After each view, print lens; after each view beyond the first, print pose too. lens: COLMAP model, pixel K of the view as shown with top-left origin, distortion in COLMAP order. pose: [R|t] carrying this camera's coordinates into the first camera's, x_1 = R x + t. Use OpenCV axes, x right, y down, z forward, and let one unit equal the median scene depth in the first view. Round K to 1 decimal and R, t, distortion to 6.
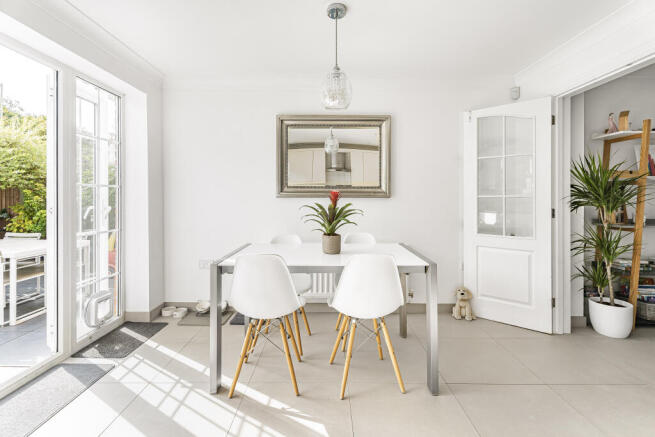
lens RADIAL K [[308.5, 0, 318.2], [0, 308.5, 195.1], [0, 0, 1]] dist [0.000243, -0.000111]
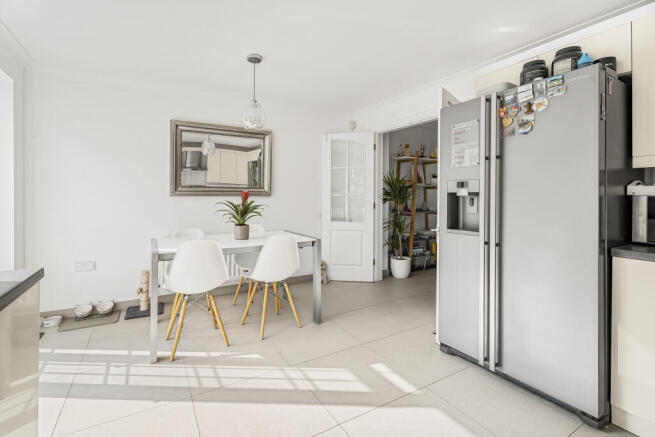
lens RADIAL K [[308.5, 0, 318.2], [0, 308.5, 195.1], [0, 0, 1]] dist [0.000243, -0.000111]
pose [[0.870144, 0.000884, 0.492797, -0.265044], [-0.003144, 0.999988, 0.003758, -0.001656], [-0.492788, -0.004819, 0.870136, -0.233076]]
